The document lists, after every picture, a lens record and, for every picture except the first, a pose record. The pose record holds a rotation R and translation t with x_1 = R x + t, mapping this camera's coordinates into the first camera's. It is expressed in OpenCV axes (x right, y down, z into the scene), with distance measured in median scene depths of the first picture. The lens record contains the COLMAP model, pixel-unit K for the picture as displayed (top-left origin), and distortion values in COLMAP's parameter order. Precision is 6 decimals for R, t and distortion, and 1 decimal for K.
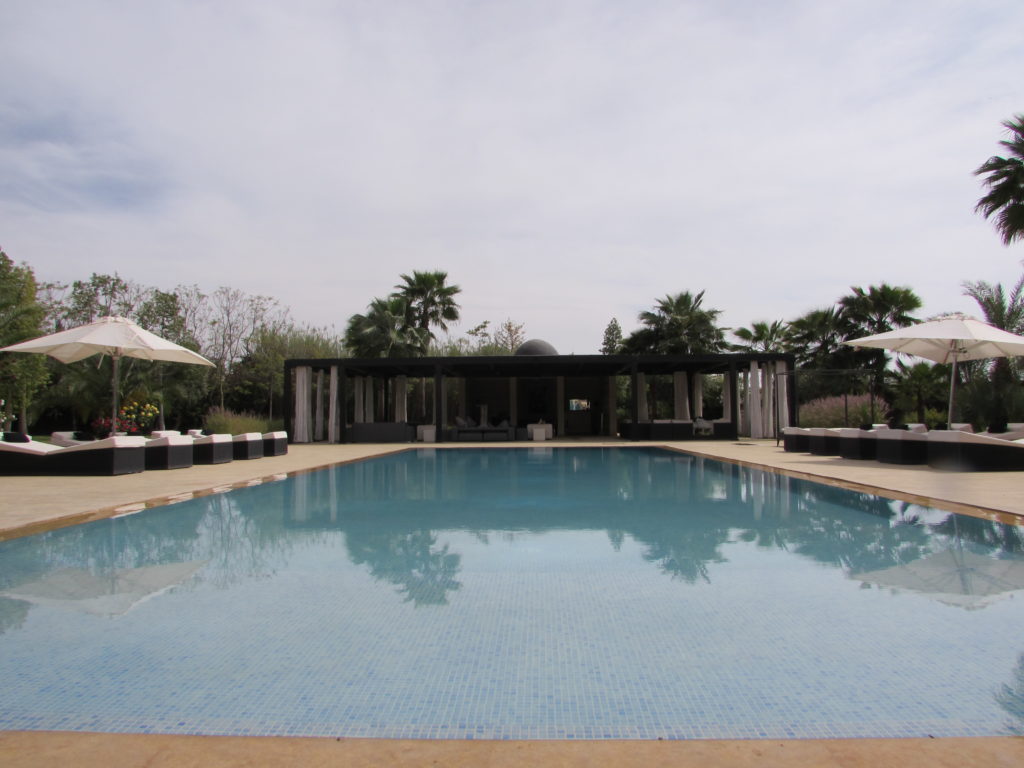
lens RADIAL K [[719.9, 0, 508.5], [0, 719.9, 385.1], [0, 0, 1]] dist [-0.045680, 0.008266]
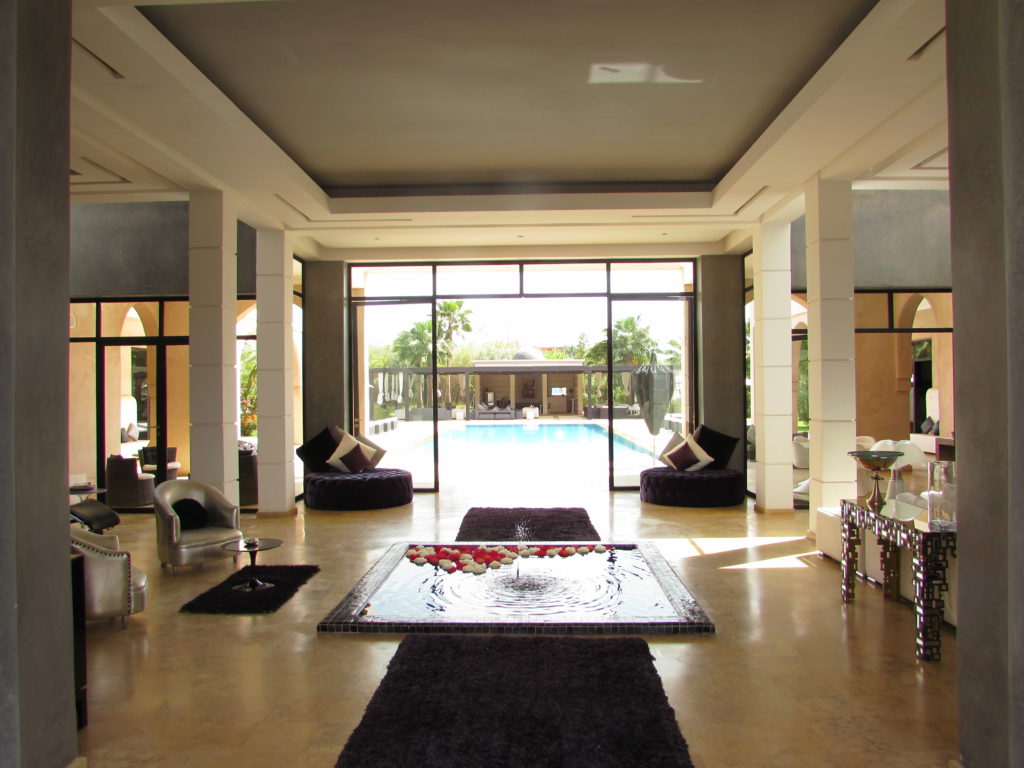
lens RADIAL K [[719.9, 0, 511.9], [0, 719.9, 383.2], [0, 0, 1]] dist [-0.045680, 0.008266]
pose [[0.999800, -0.003819, 0.019654, -0.026763], [0.003006, 0.999145, 0.041239, -0.061948], [-0.019795, -0.041171, 0.998956, -0.539990]]
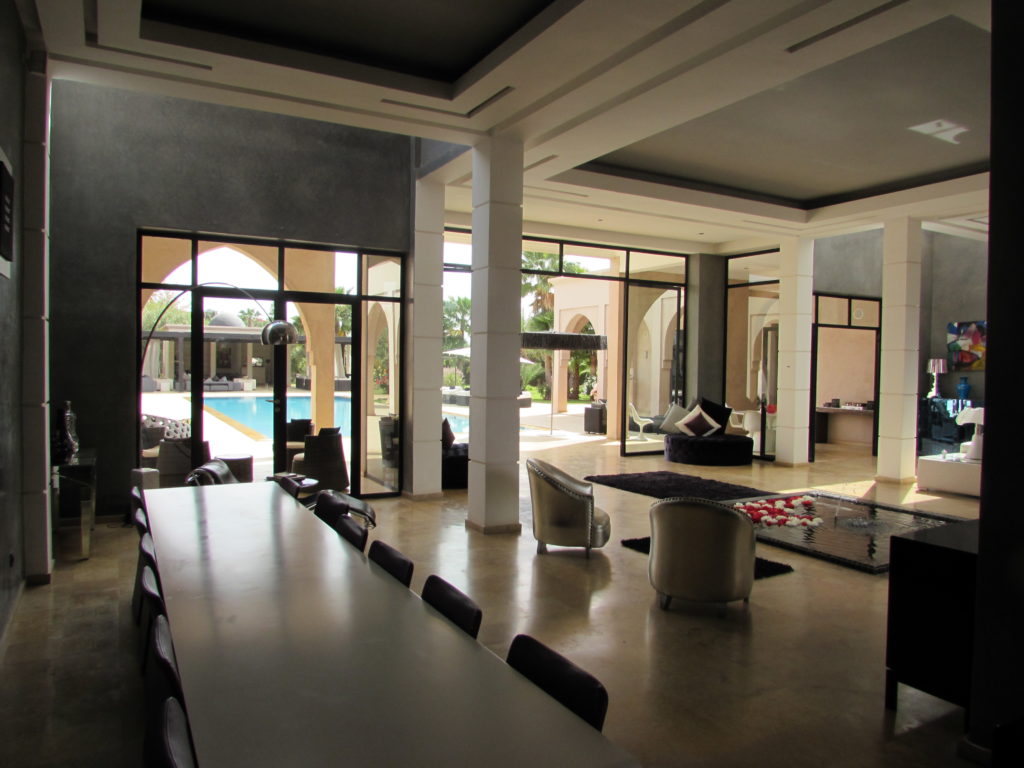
lens RADIAL K [[719.9, 0, 511.5], [0, 719.9, 387.1], [0, 0, 1]] dist [-0.045680, 0.008266]
pose [[0.855058, 0.002308, 0.518527, -0.241718], [-0.046935, 0.996230, 0.072962, -0.058127], [-0.516404, -0.086723, 0.851943, -0.488446]]
